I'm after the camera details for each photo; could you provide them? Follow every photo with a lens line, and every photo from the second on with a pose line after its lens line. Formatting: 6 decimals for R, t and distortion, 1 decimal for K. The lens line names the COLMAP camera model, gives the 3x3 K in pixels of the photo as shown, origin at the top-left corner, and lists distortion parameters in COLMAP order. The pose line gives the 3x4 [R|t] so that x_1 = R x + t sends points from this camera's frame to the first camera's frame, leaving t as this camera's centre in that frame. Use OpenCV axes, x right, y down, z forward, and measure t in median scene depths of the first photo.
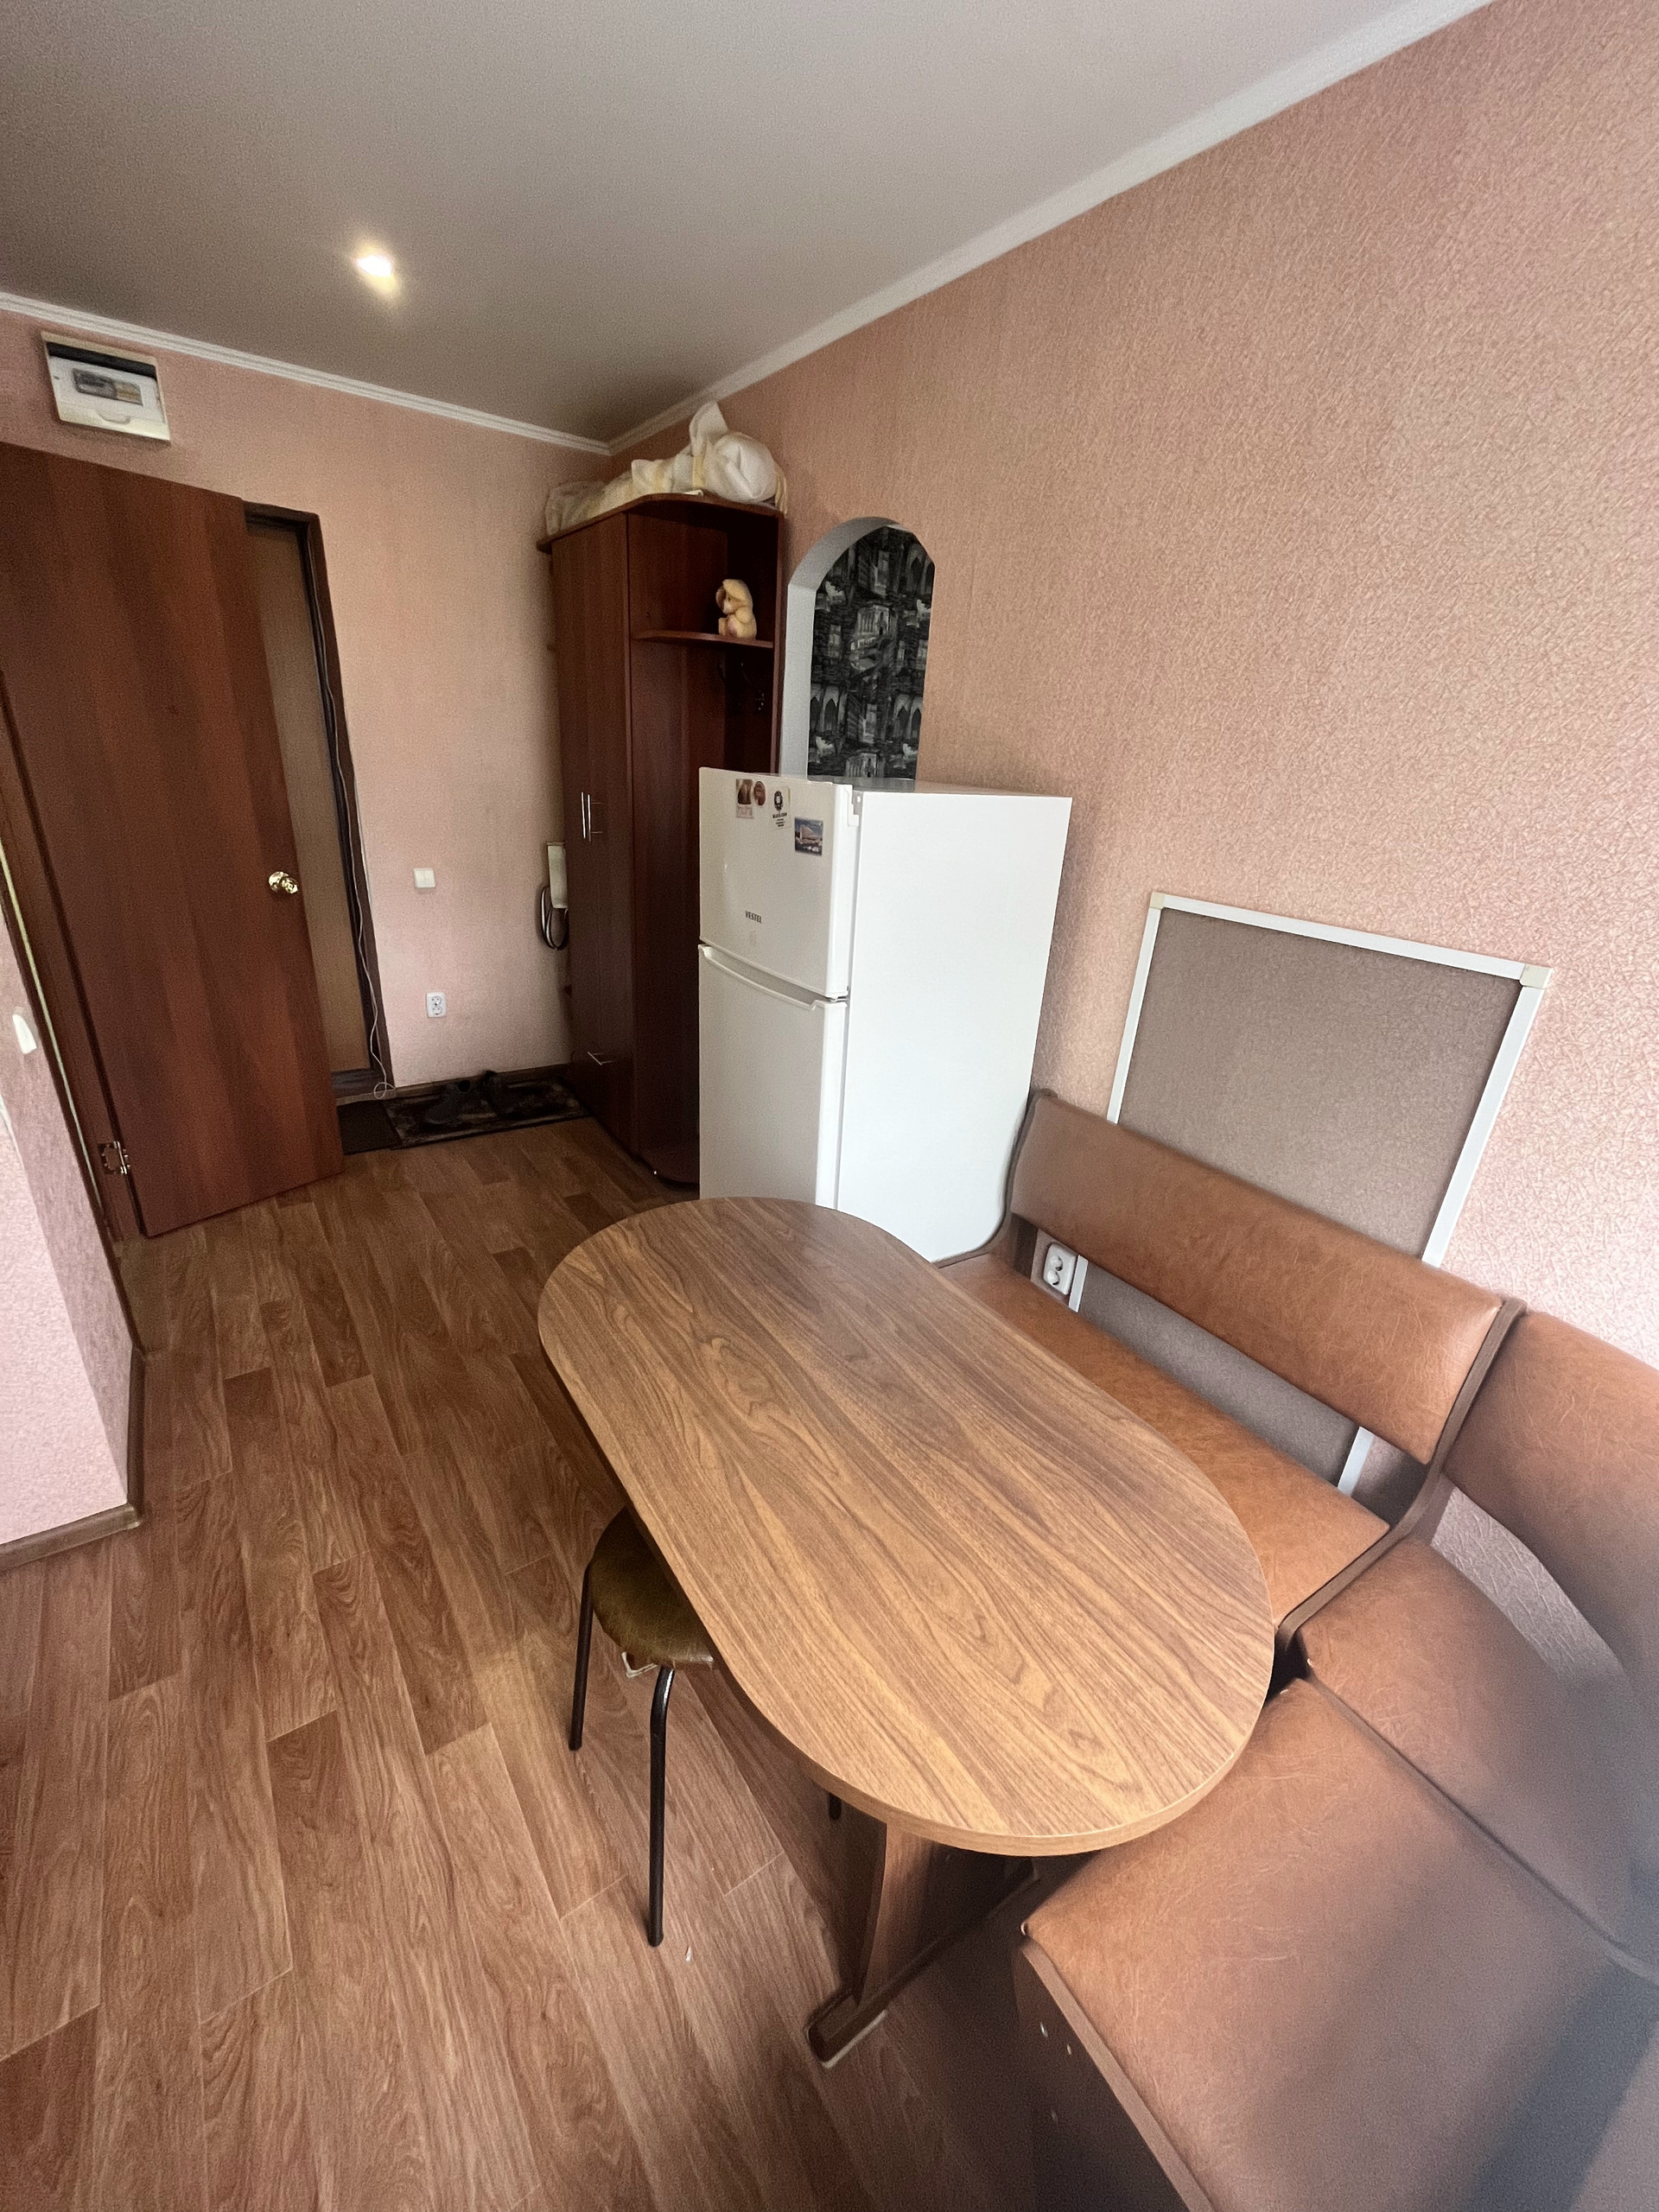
lens RADIAL K [[890.0, 0, 839.7], [0, 890.0, 1111.5], [0, 0, 1]] dist [-0.004235, -0.000132]
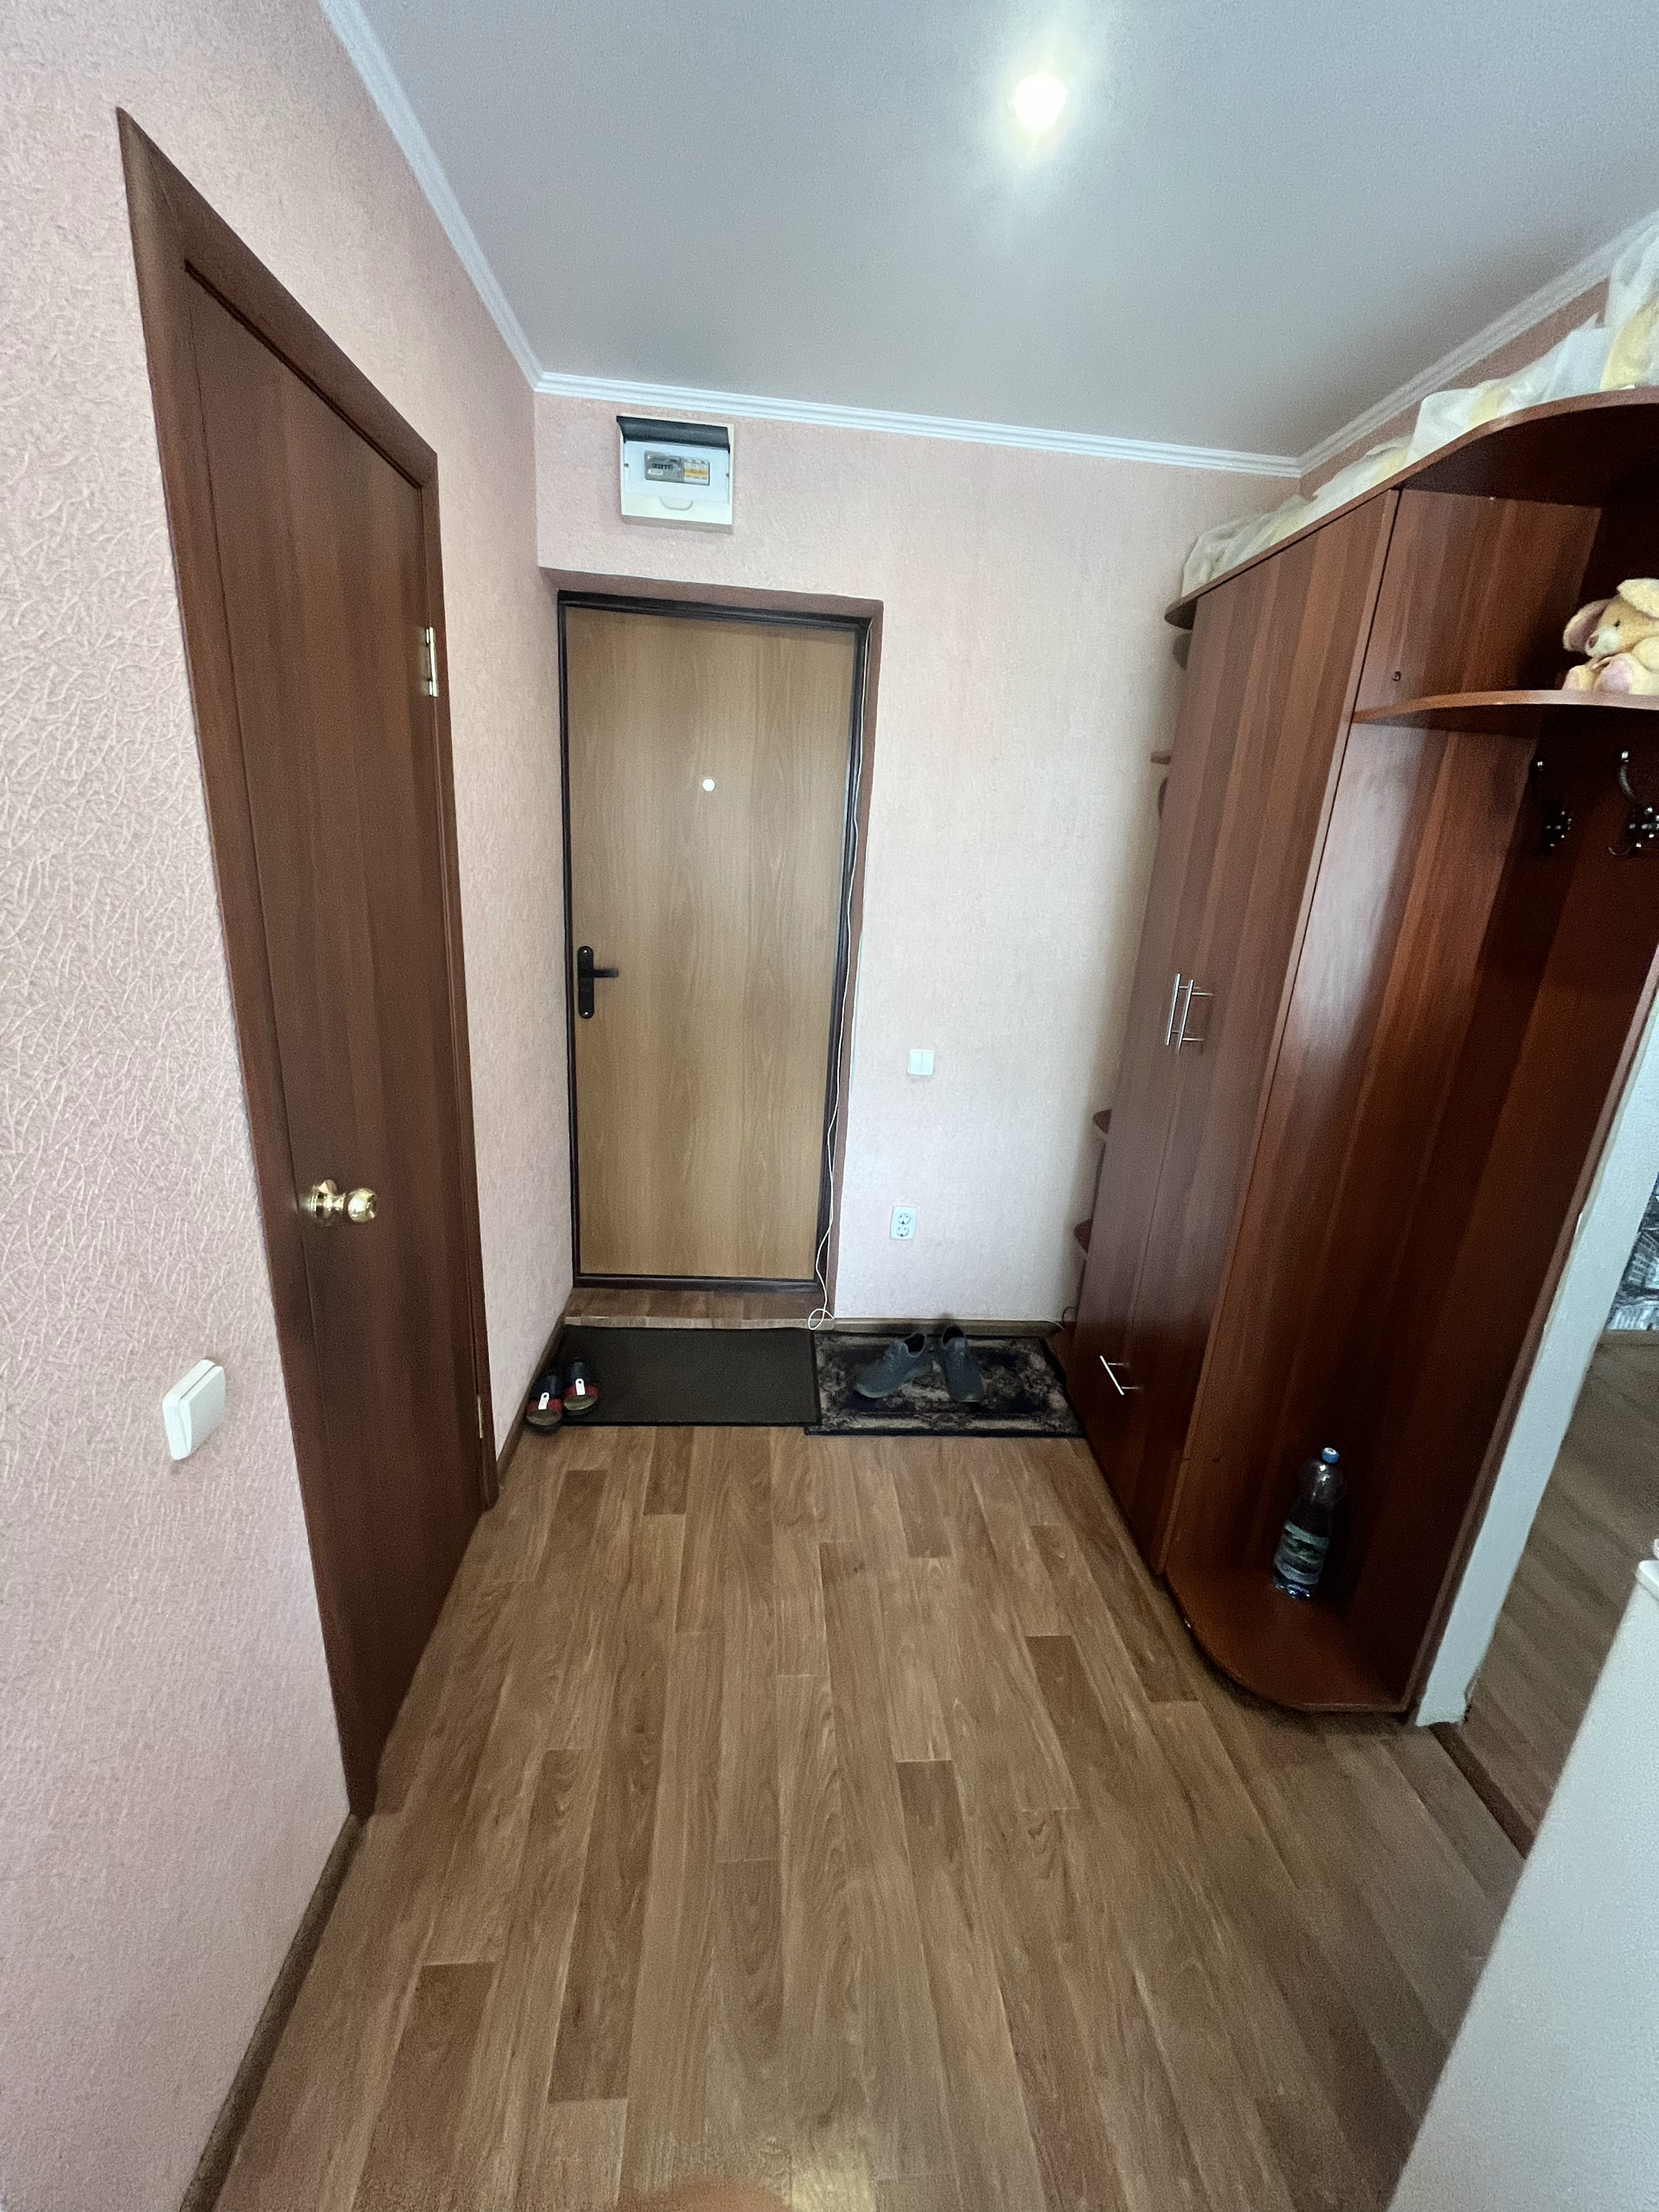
lens RADIAL K [[890.0, 0, 840.0], [0, 890.0, 1111.4], [0, 0, 1]] dist [-0.004235, -0.000132]
pose [[0.863398, 0.140216, -0.484649, -0.271348], [-0.200760, 0.976761, -0.075062, -0.259873], [0.462861, 0.162106, 0.871482, 0.556964]]
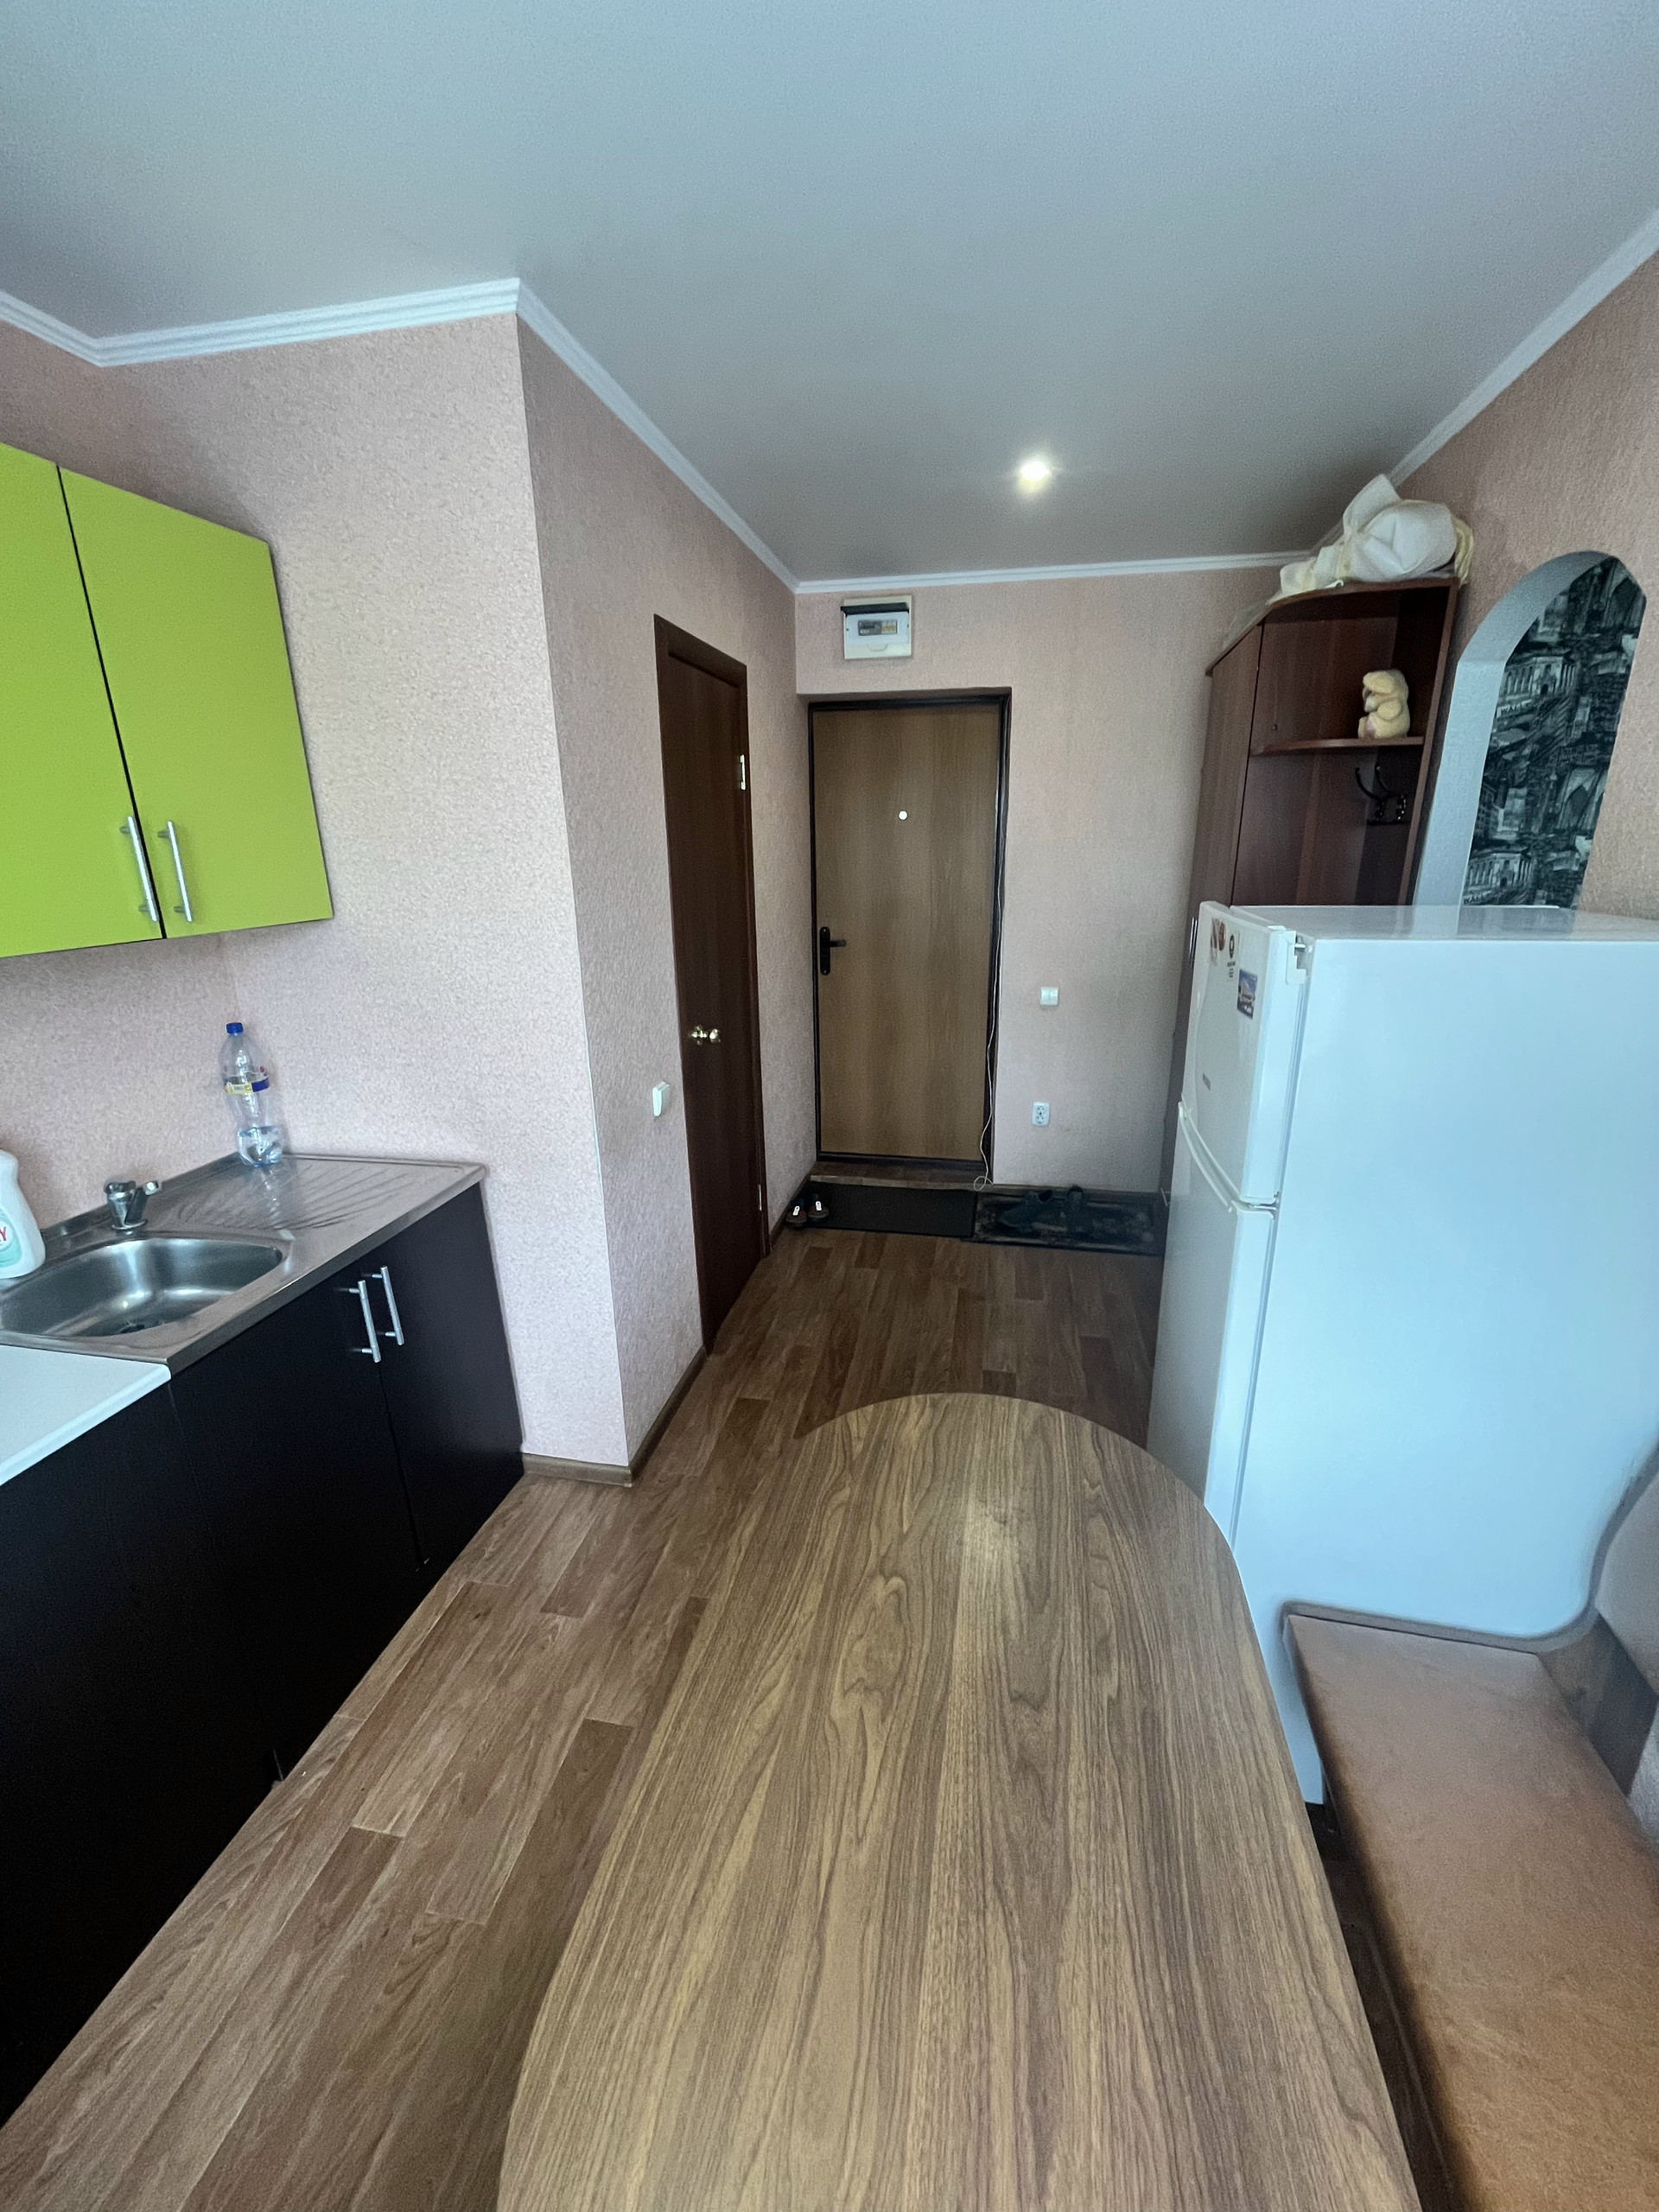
lens RADIAL K [[890.0, 0, 838.5], [0, 890.0, 1110.3], [0, 0, 1]] dist [-0.004235, -0.000132]
pose [[0.693986, 0.141610, -0.705925, 0.212698], [-0.221011, 0.975030, -0.021680, -0.087639], [0.685228, 0.171063, 0.707955, 0.173286]]
